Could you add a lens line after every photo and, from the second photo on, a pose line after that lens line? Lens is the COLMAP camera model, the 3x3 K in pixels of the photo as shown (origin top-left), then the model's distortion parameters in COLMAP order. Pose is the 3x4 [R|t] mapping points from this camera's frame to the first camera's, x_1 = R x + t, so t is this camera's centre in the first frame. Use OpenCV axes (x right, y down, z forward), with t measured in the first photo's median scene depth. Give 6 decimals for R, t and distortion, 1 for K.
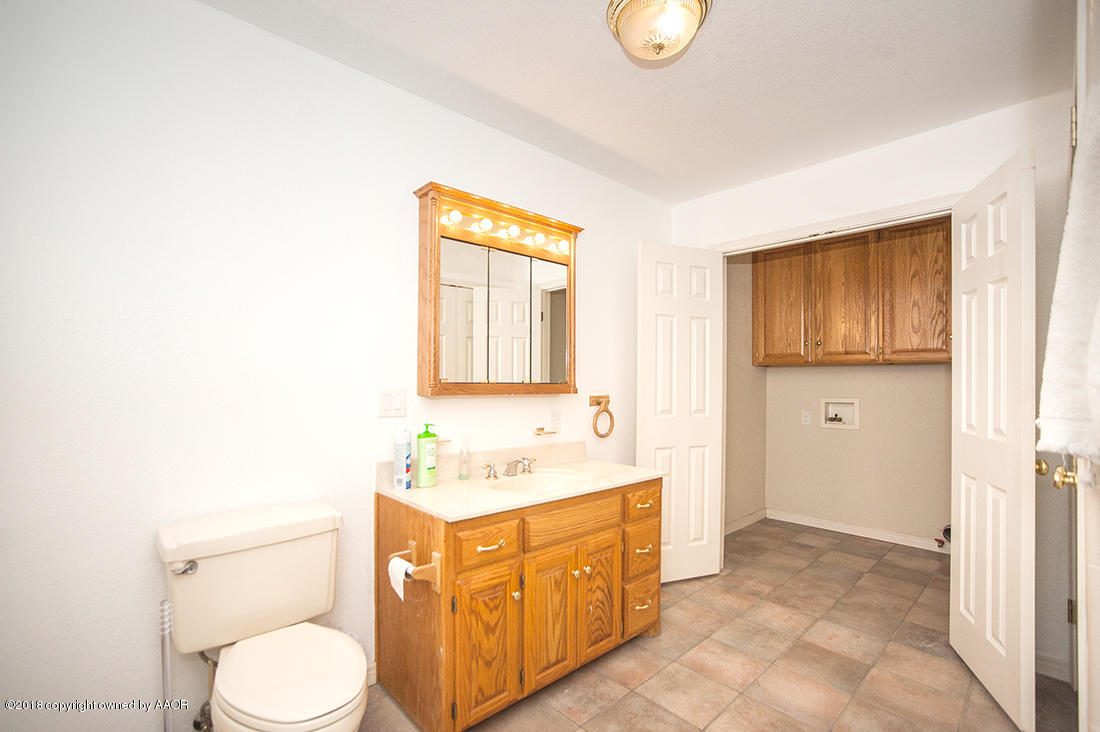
lens RADIAL K [[478.1, 0, 546.4], [0, 478.1, 381.7], [0, 0, 1]] dist [-0.028797, 0.000407]
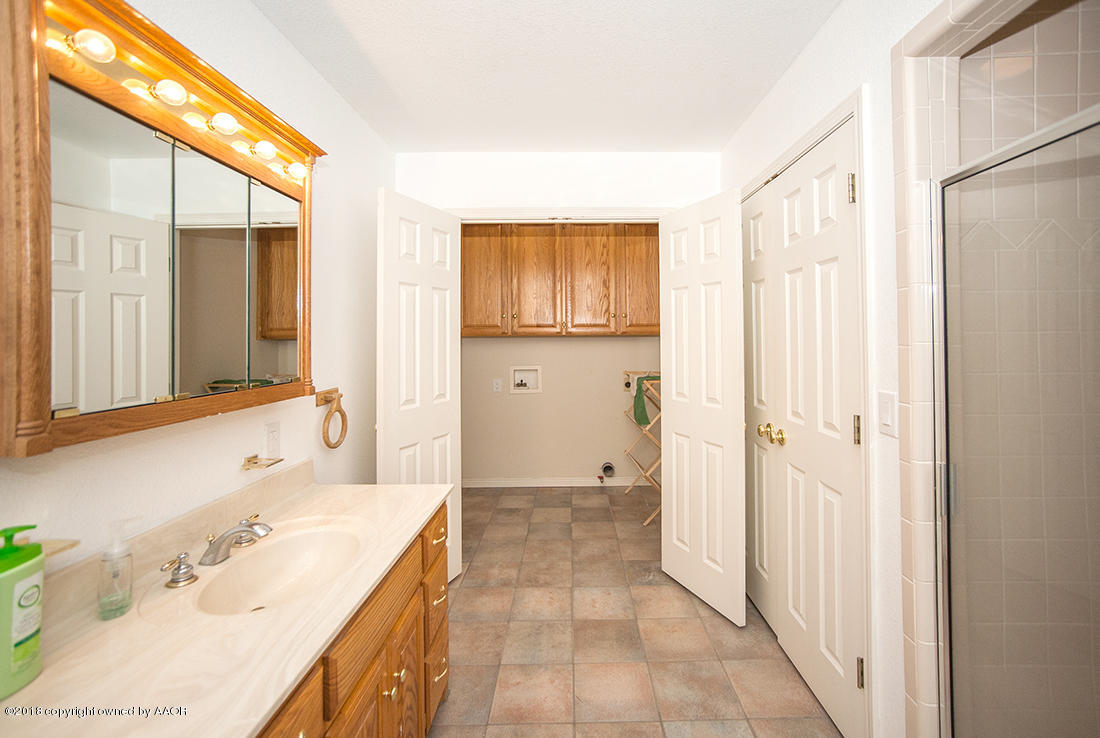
lens RADIAL K [[463.6, 0, 568.4], [0, 463.6, 332.3], [0, 0, 1]] dist [-0.001149, 0.000121]
pose [[0.673312, -0.004542, 0.739345, -0.147153], [0.013233, 0.999895, -0.005909, -0.045226], [-0.739240, 0.013762, 0.673301, 0.247839]]
